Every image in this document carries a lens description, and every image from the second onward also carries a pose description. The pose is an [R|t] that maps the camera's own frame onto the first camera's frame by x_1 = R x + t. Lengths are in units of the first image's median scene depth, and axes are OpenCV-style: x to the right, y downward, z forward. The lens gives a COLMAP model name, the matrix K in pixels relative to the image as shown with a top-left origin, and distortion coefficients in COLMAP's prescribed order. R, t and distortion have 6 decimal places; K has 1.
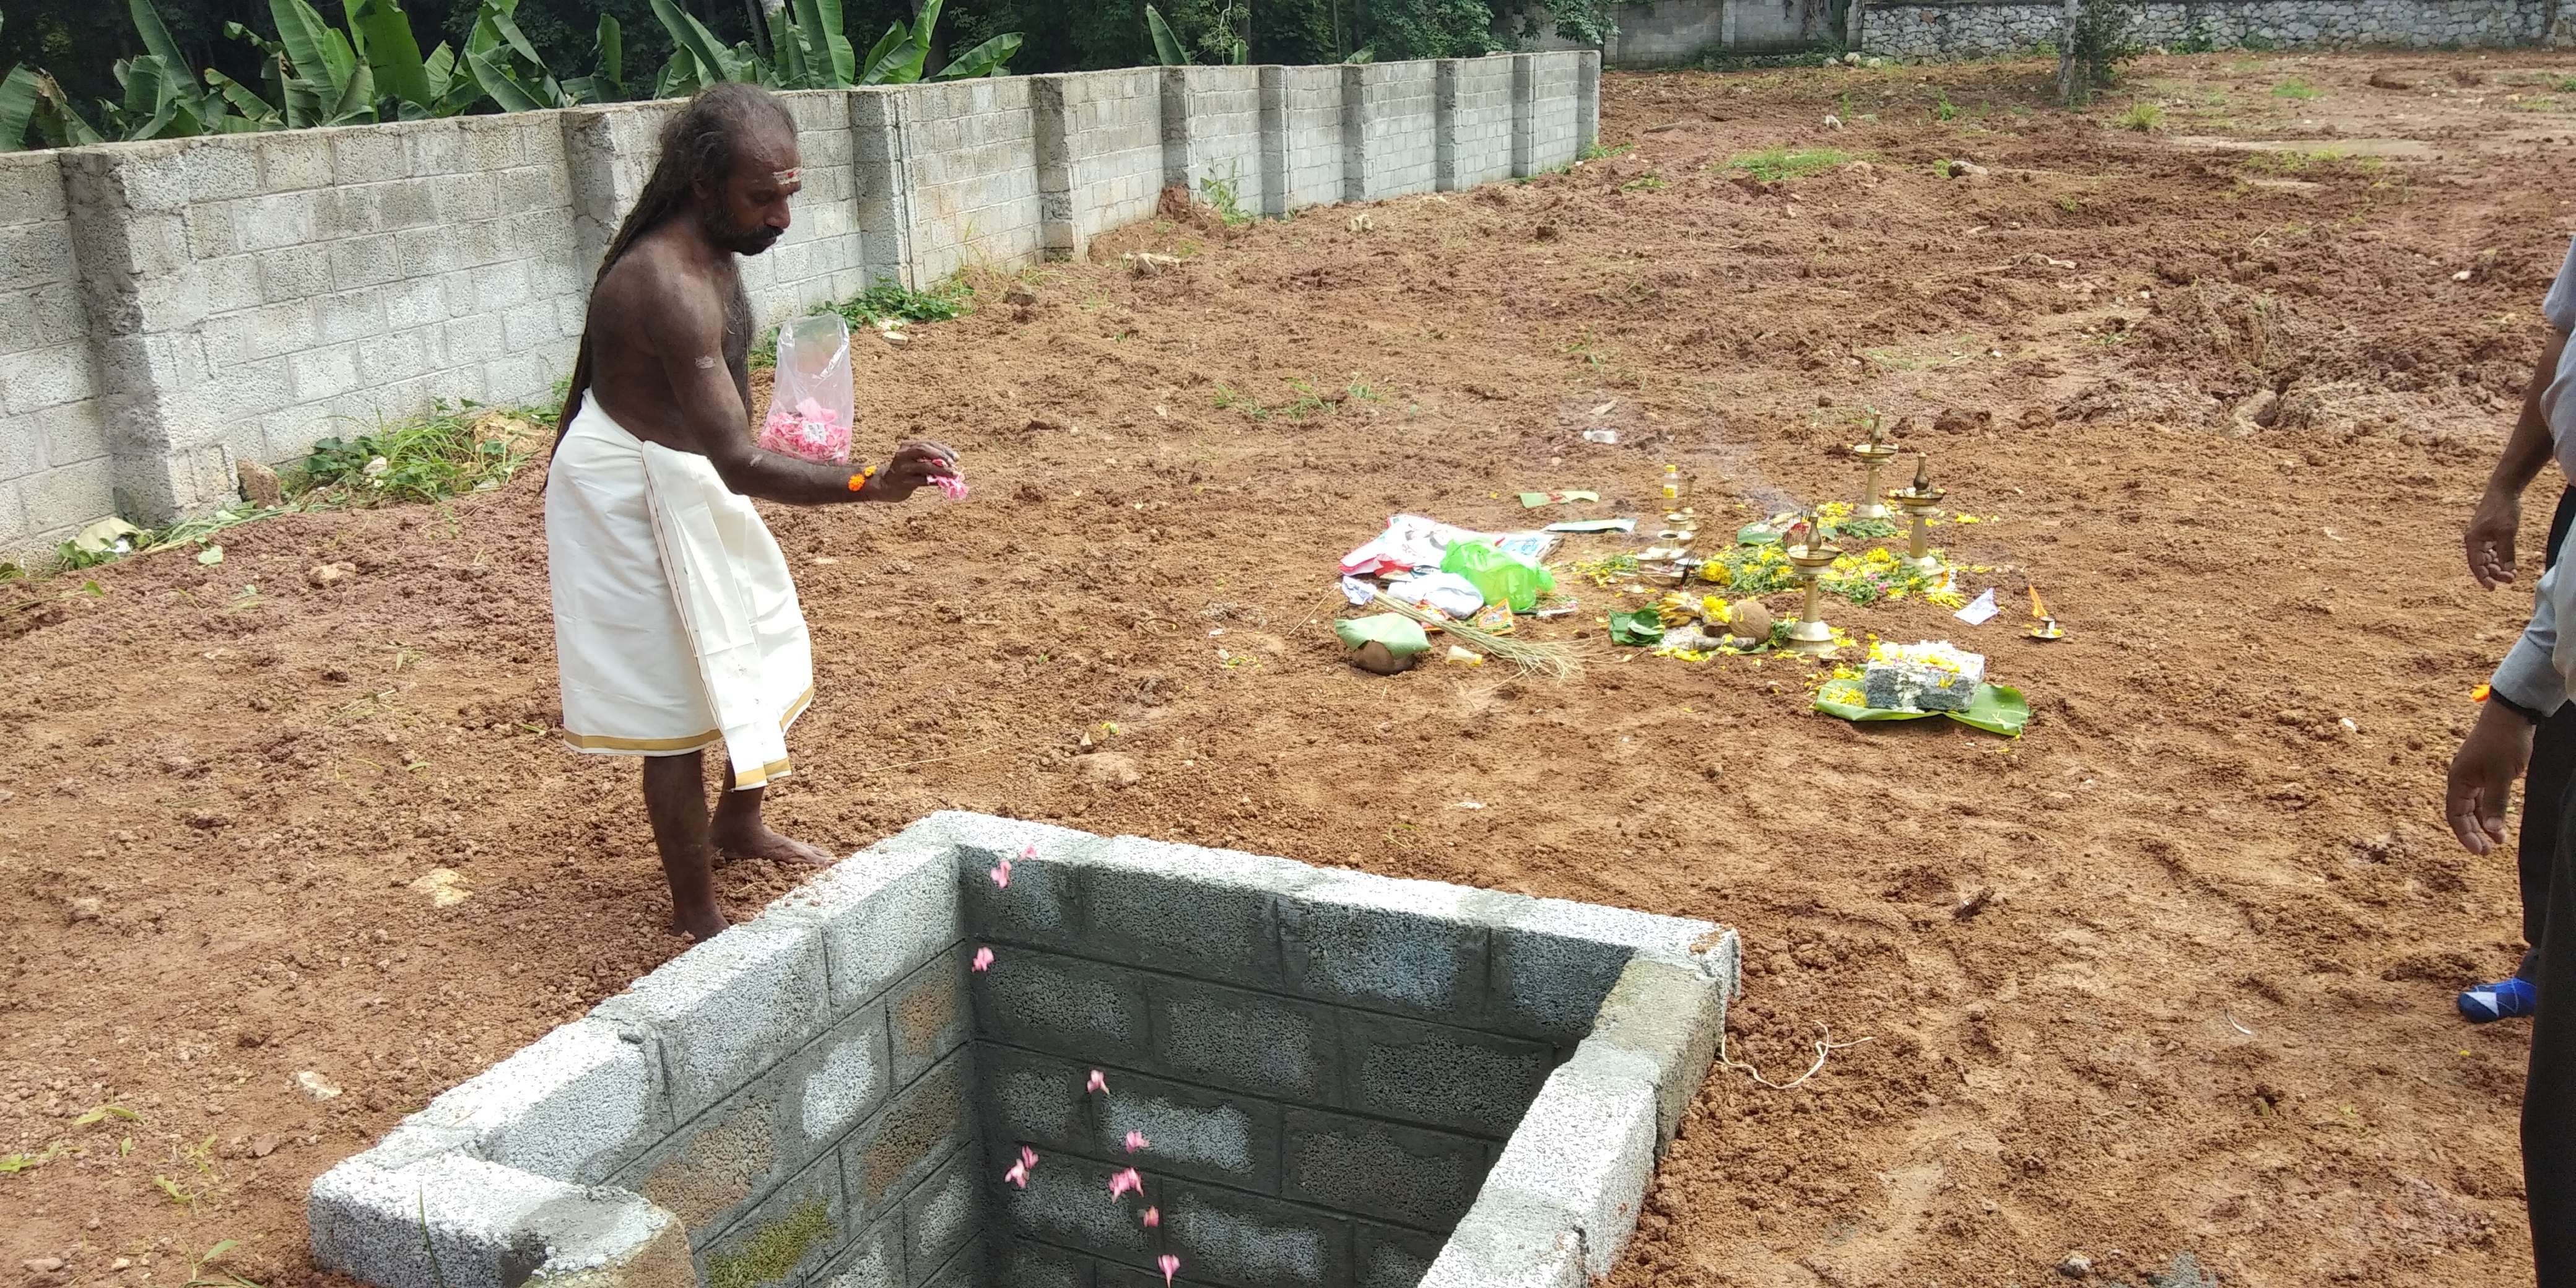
lens RADIAL K [[1982.2, 0, 1288.0], [0, 1982.2, 644.0], [0, 0, 1]] dist [0.104126, -0.189565]
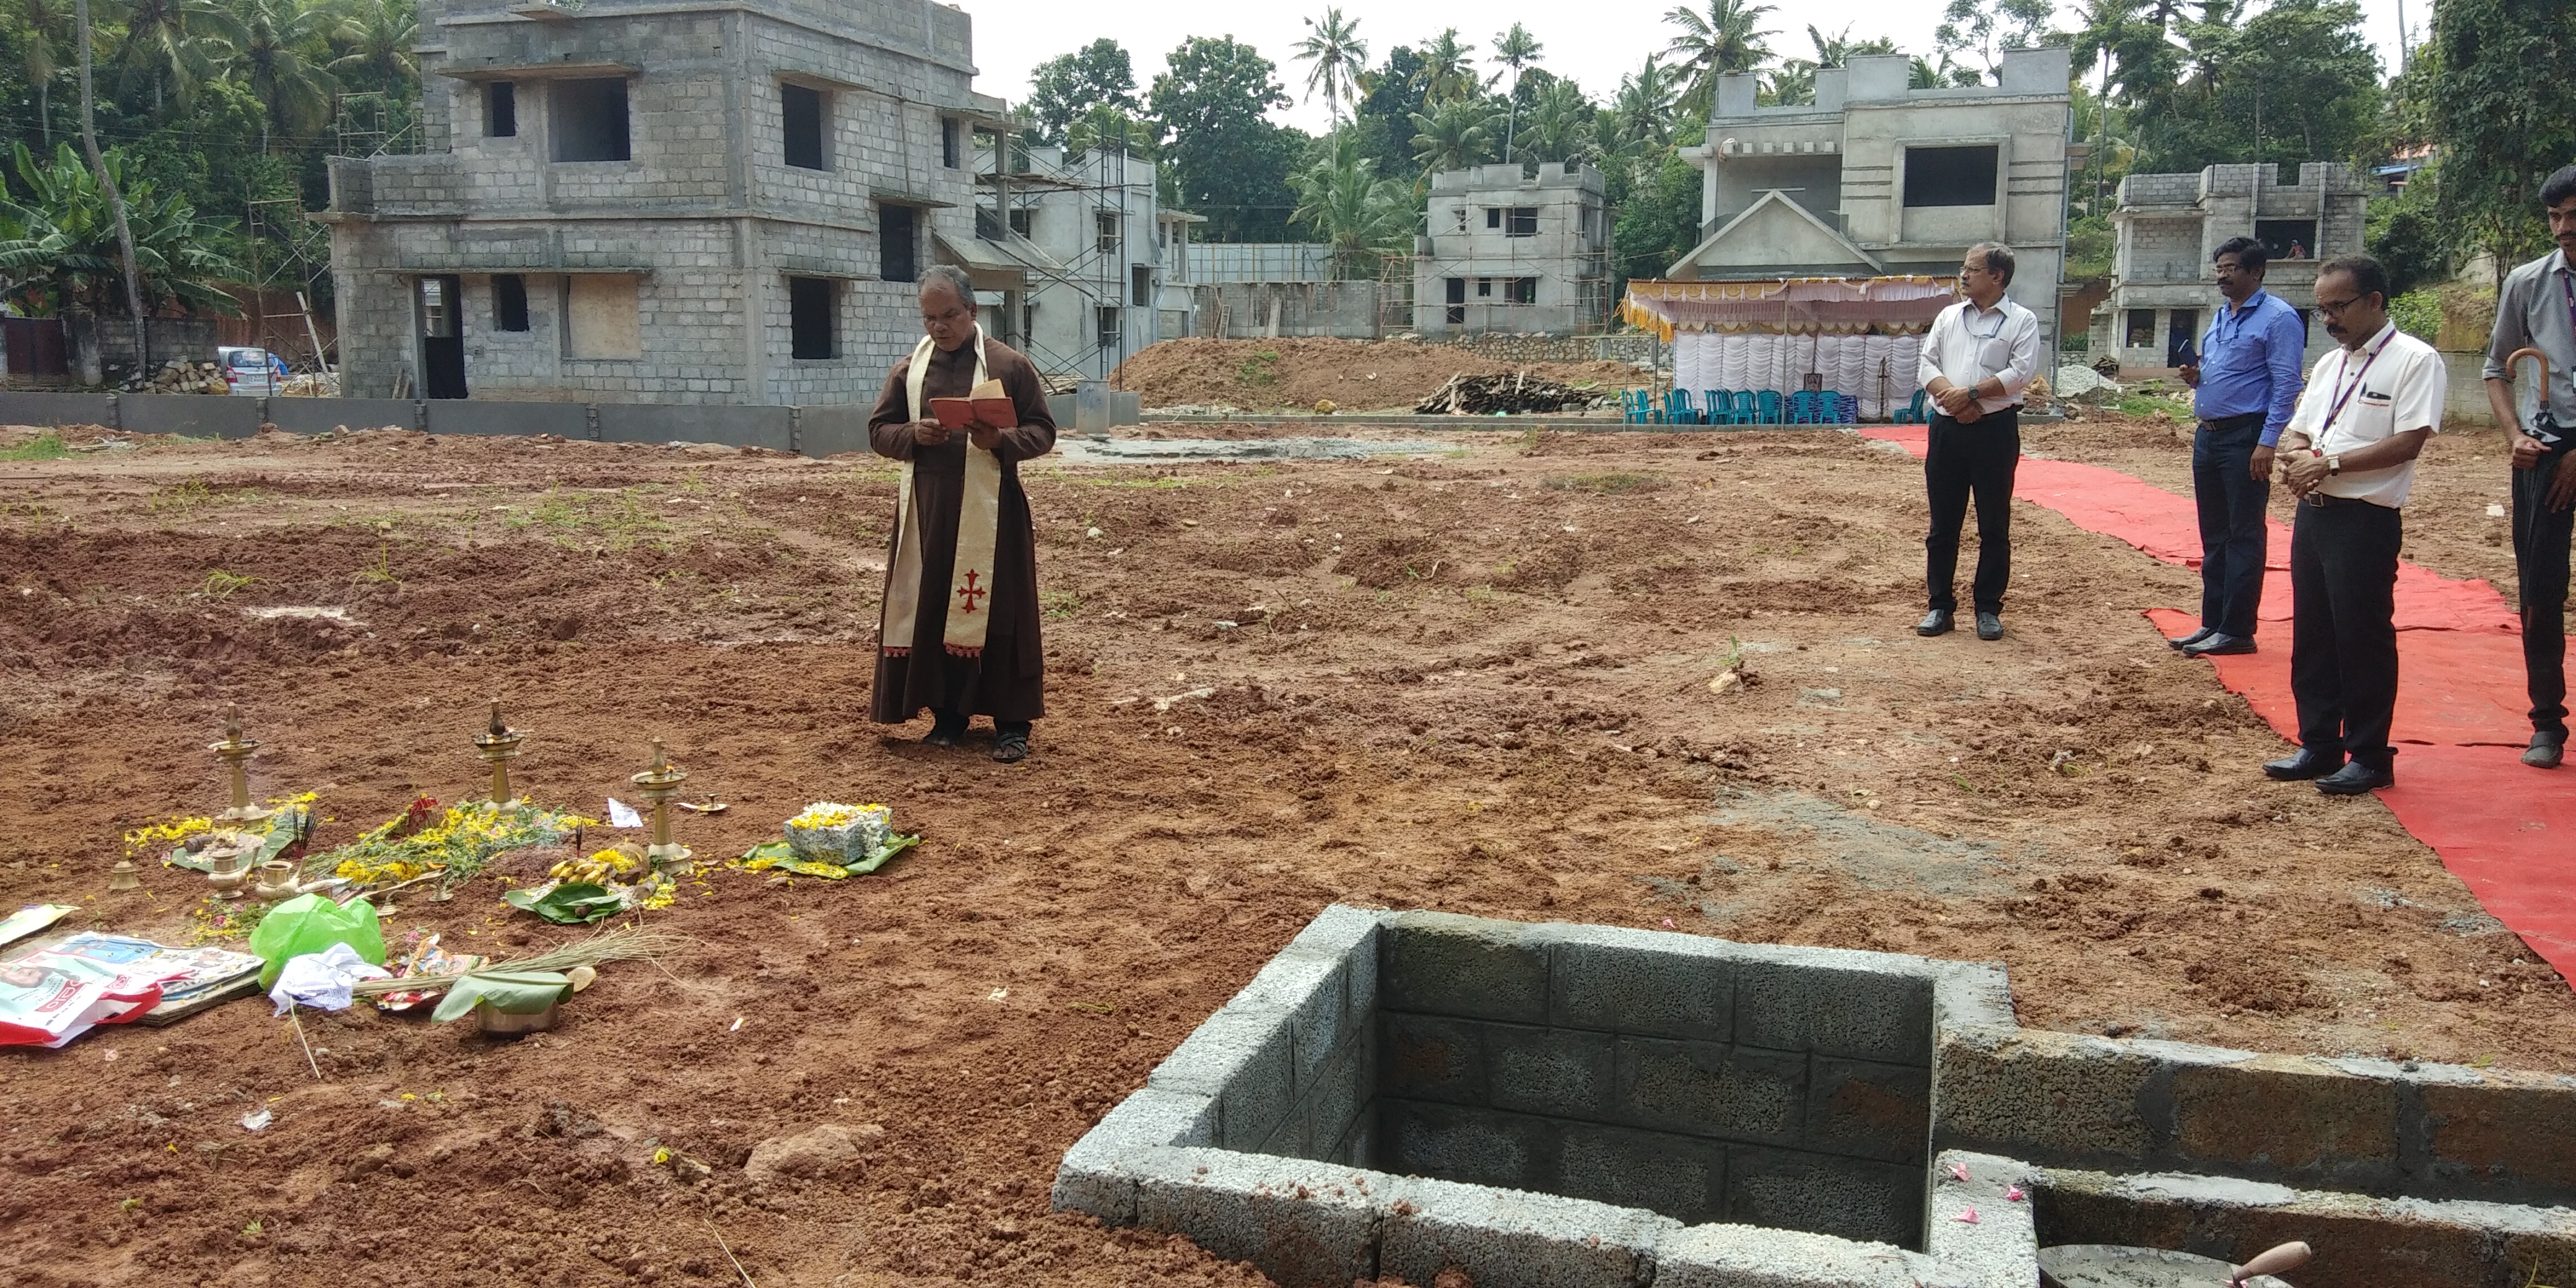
lens RADIAL K [[1982.2, 0, 1288.0], [0, 1982.2, 644.0], [0, 0, 1]] dist [0.104126, -0.189565]
pose [[-0.158221, -0.119079, 0.980197, -1.024754], [0.264574, 0.951289, 0.158274, -0.242515], [-0.951297, 0.284377, -0.119008, 0.989225]]
